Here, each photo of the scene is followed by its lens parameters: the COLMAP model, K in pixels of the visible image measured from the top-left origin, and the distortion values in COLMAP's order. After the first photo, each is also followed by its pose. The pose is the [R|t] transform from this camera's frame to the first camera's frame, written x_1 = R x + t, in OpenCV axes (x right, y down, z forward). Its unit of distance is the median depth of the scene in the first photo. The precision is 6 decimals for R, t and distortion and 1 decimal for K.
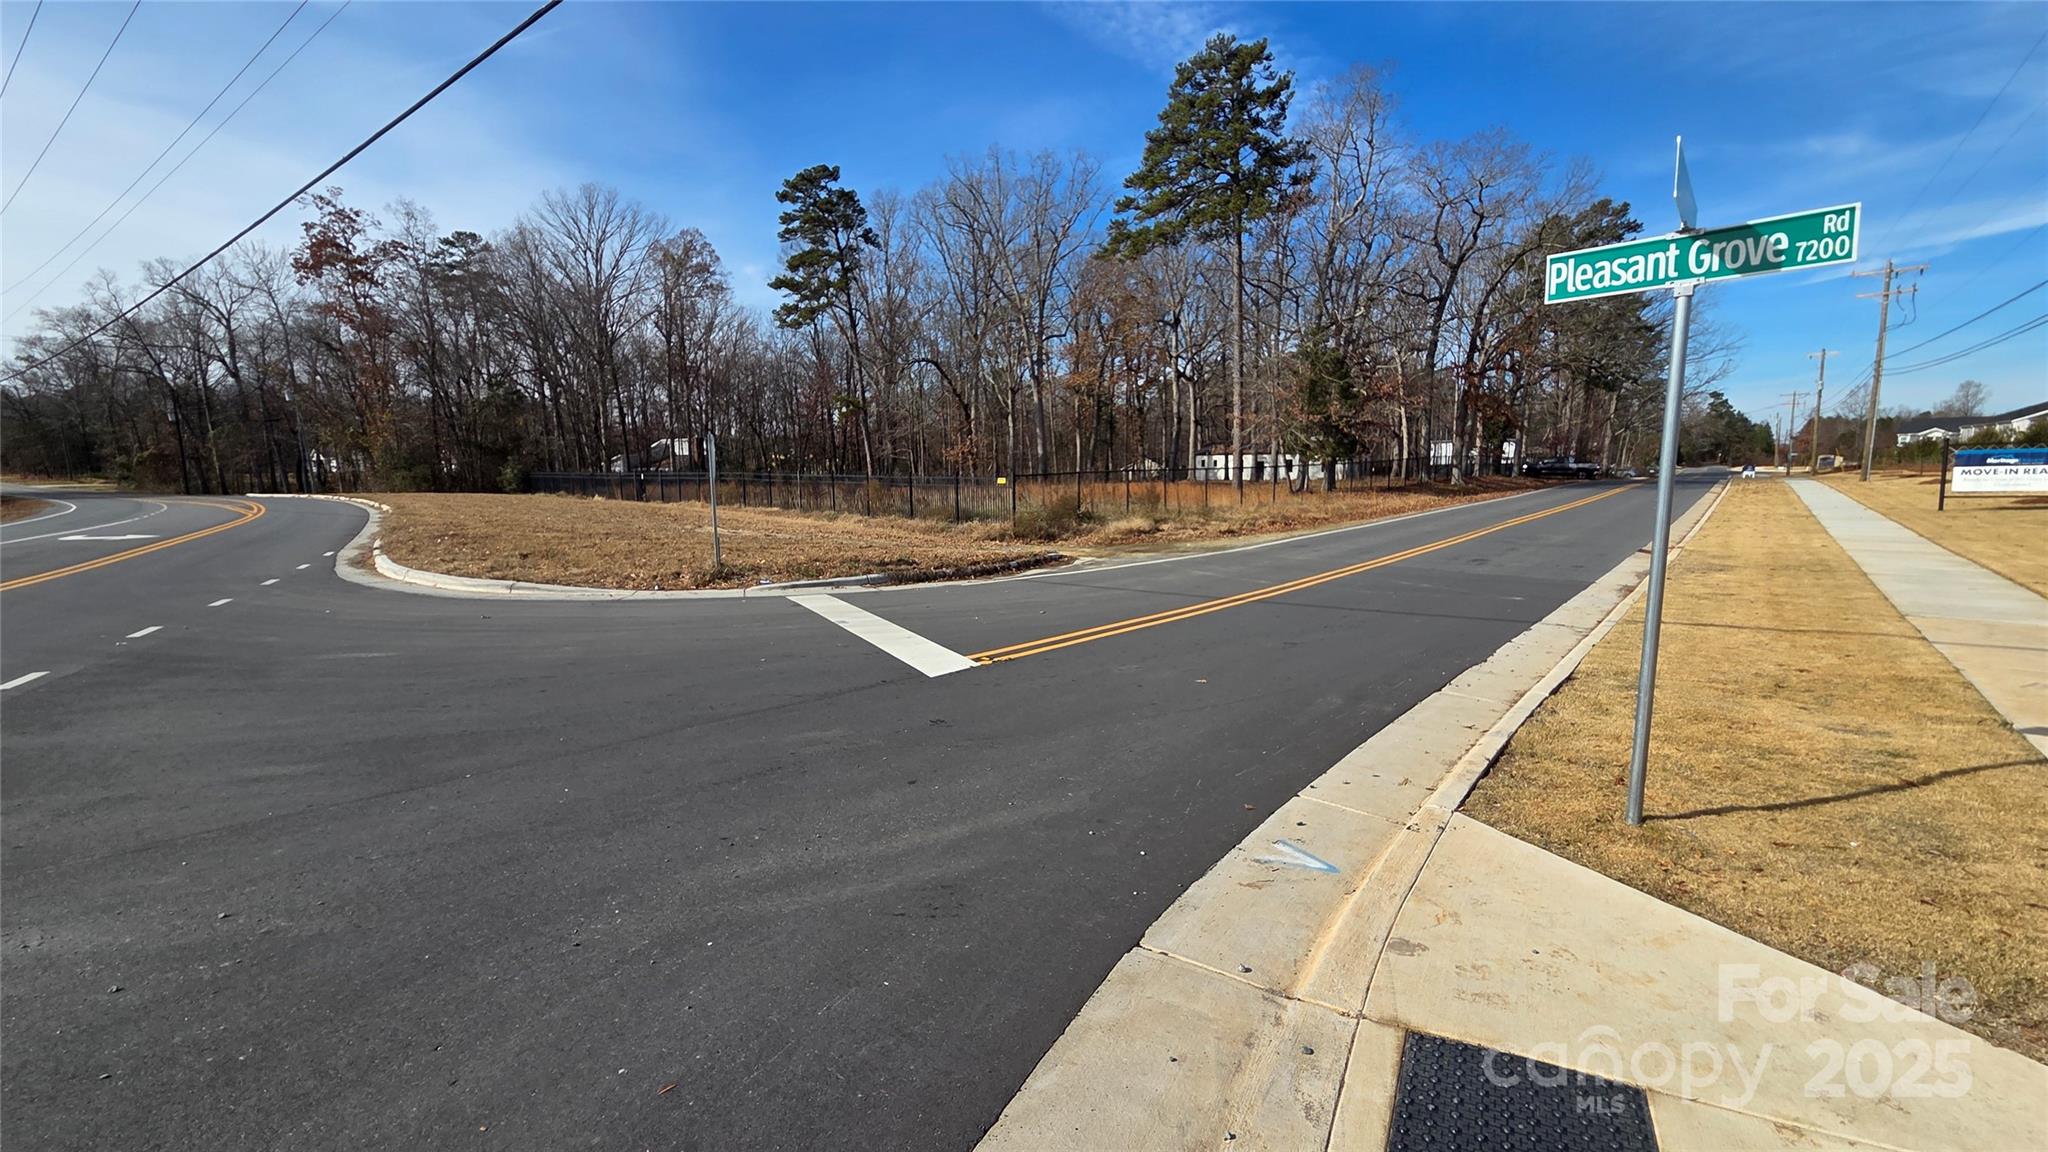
lens RADIAL K [[840.6, 0, 1017.2], [0, 840.6, 581.0], [0, 0, 1]] dist [-0.000527, 0.000125]
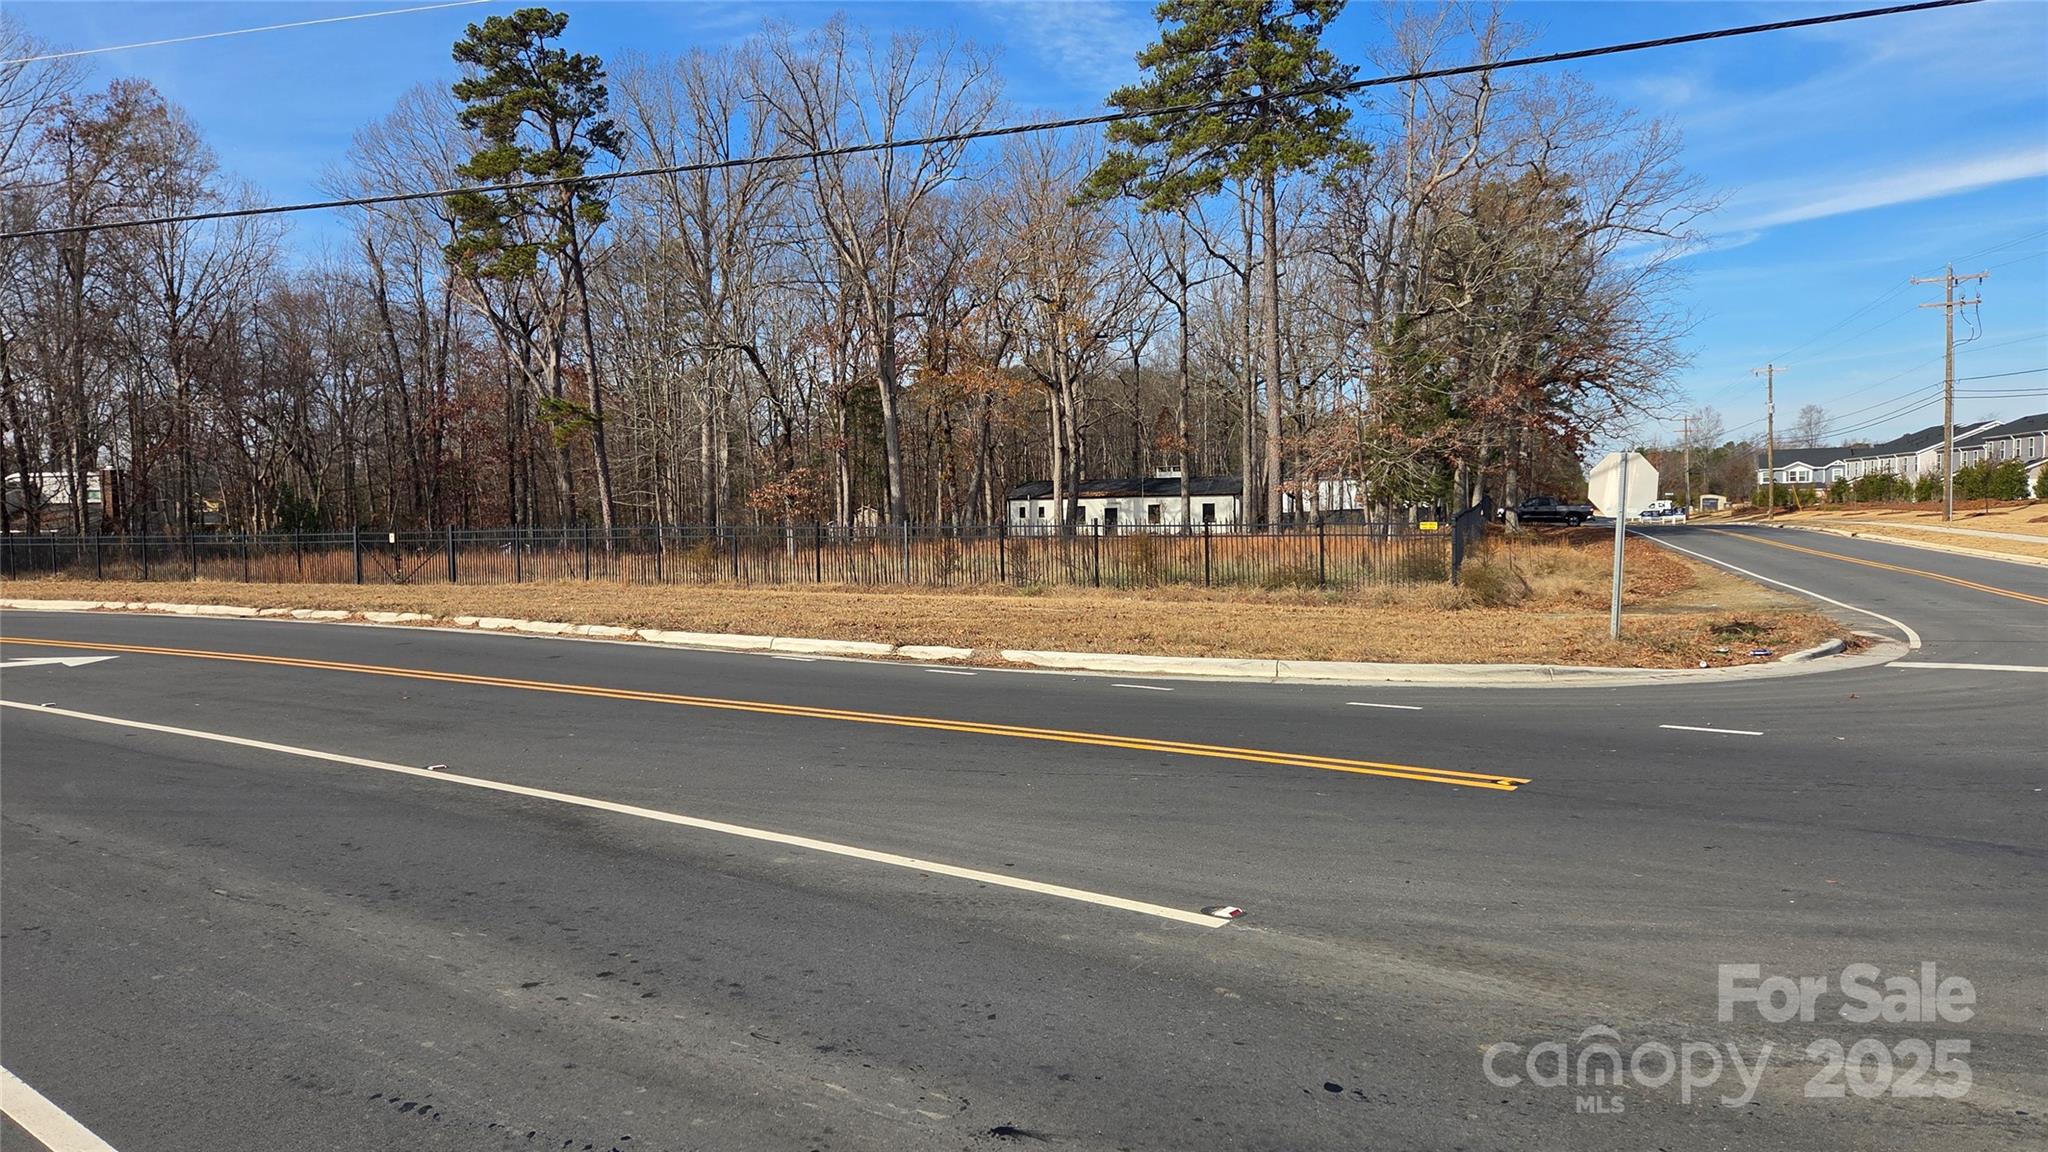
lens RADIAL K [[1376.1, 0, 1009.7], [0, 1376.1, 579.9], [0, 0, 1]] dist [0.049065, -0.023469]
pose [[0.935661, -0.025963, 0.351942, -0.416606], [0.058761, 0.994830, -0.082831, -0.000255], [-0.347972, 0.098182, 0.932349, 0.033615]]
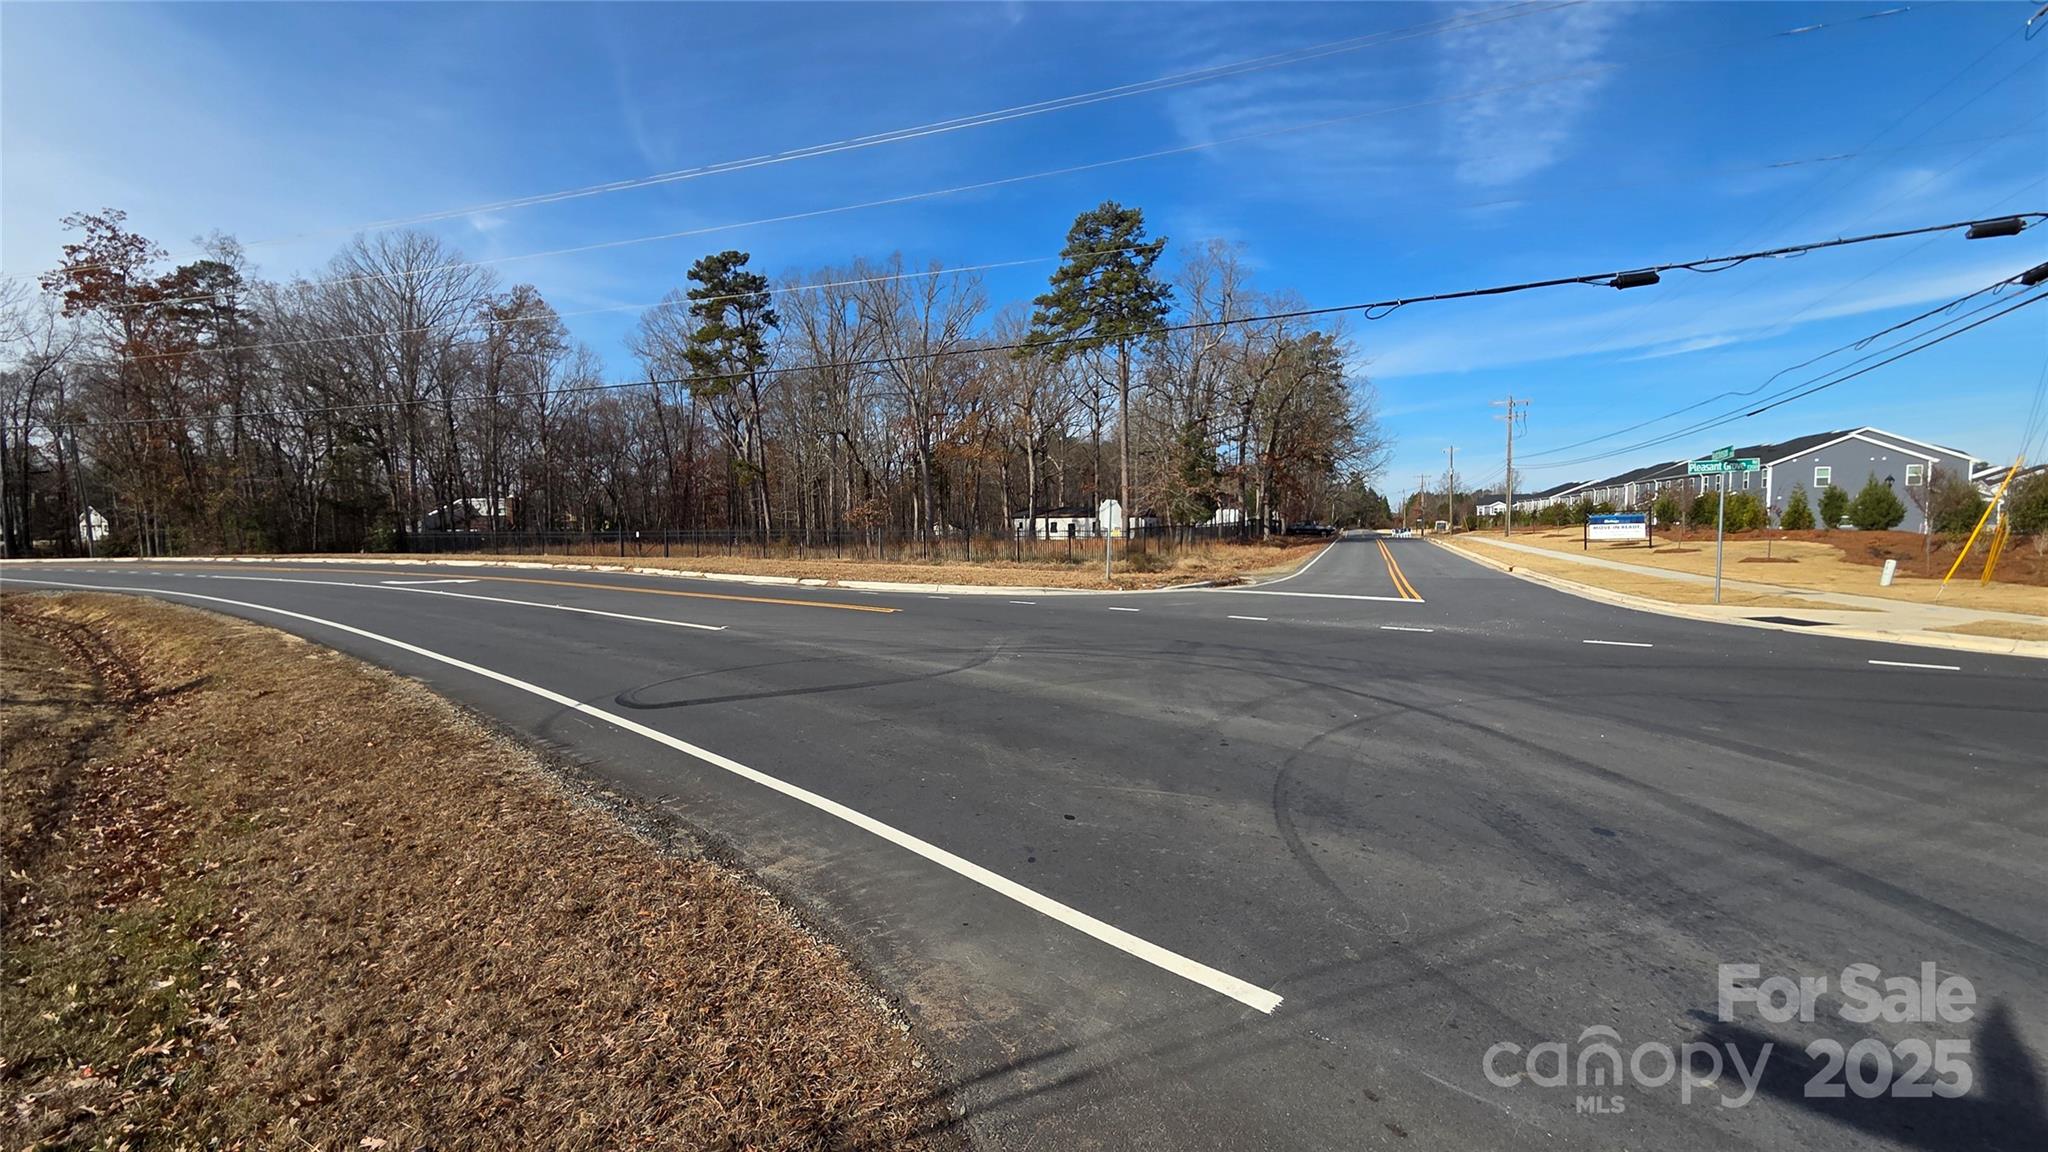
lens RADIAL K [[840.6, 0, 1032.1], [0, 840.6, 575.3], [0, 0, 1]] dist [-0.000527, 0.000125]
pose [[0.944882, -0.017522, 0.326943, -0.346002], [0.044306, 0.996225, -0.074655, 0.030084], [-0.324400, 0.085025, 0.942091, -0.167249]]
